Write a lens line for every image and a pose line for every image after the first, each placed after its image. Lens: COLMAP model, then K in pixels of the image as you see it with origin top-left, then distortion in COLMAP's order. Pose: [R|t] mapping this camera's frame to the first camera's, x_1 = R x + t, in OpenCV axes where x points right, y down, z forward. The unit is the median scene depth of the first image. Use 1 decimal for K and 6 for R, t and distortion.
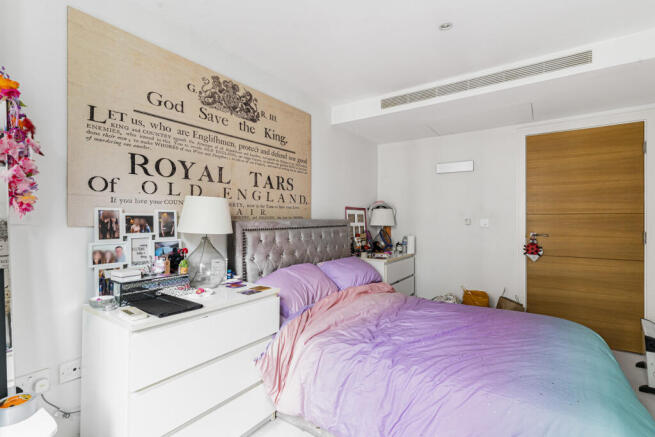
lens RADIAL K [[316.1, 0, 328.3], [0, 316.1, 216.2], [0, 0, 1]] dist [0.006562, -0.001780]
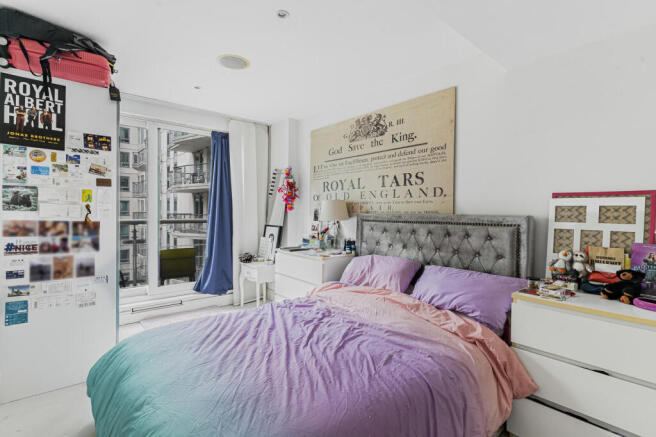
lens RADIAL K [[316.5, 0, 329.1], [0, 316.5, 221.2], [0, 0, 1]] dist [0.006562, -0.001780]
pose [[-0.265844, 0.010955, -0.963954, 0.987987], [-0.015879, 0.999750, 0.015741, 0.023541], [0.963885, 0.019492, -0.265603, 1.092052]]
